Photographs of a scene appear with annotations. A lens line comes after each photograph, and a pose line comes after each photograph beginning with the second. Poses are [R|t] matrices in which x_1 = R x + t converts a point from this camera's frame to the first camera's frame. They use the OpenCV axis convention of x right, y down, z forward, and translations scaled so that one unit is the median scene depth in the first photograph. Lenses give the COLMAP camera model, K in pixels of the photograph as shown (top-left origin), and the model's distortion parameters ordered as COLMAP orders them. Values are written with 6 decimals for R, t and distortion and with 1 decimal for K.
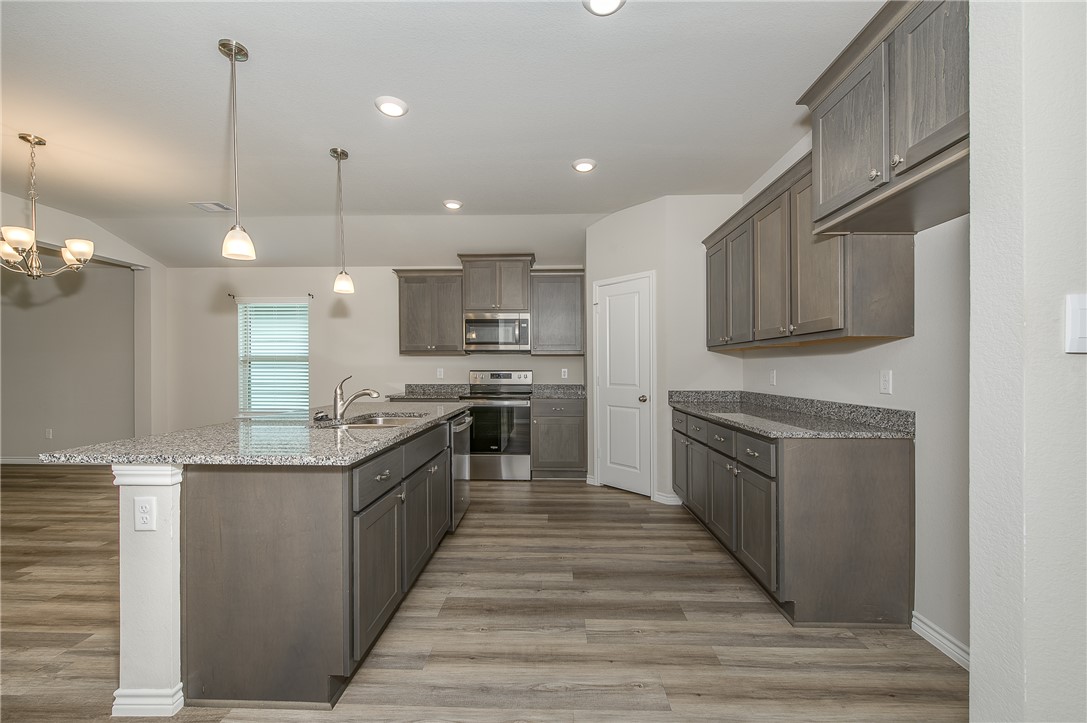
lens RADIAL K [[430.7, 0, 543.5], [0, 430.7, 361.5], [0, 0, 1]] dist [-0.000632, -0.000116]
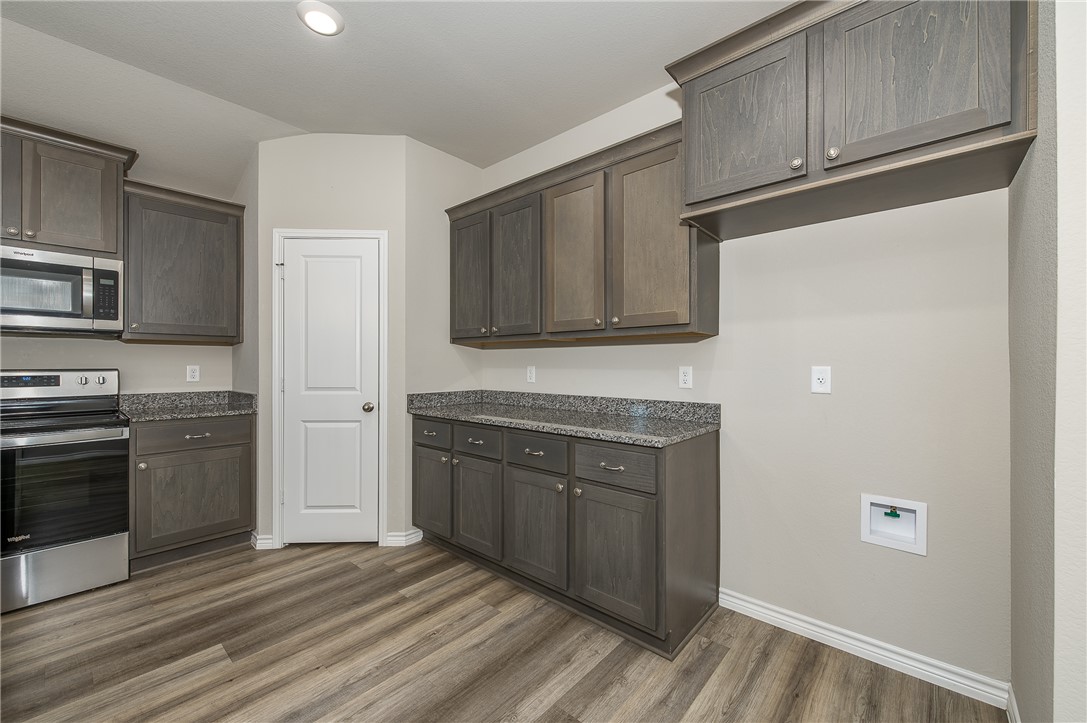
lens RADIAL K [[427.2, 0, 546.3], [0, 427.2, 357.0], [0, 0, 1]] dist [0.002380, -0.000029]
pose [[0.637190, 0.010934, 0.770629, -0.156742], [-0.010593, 0.999929, -0.005429, 0.004730], [-0.770634, -0.004704, 0.637260, 0.396795]]
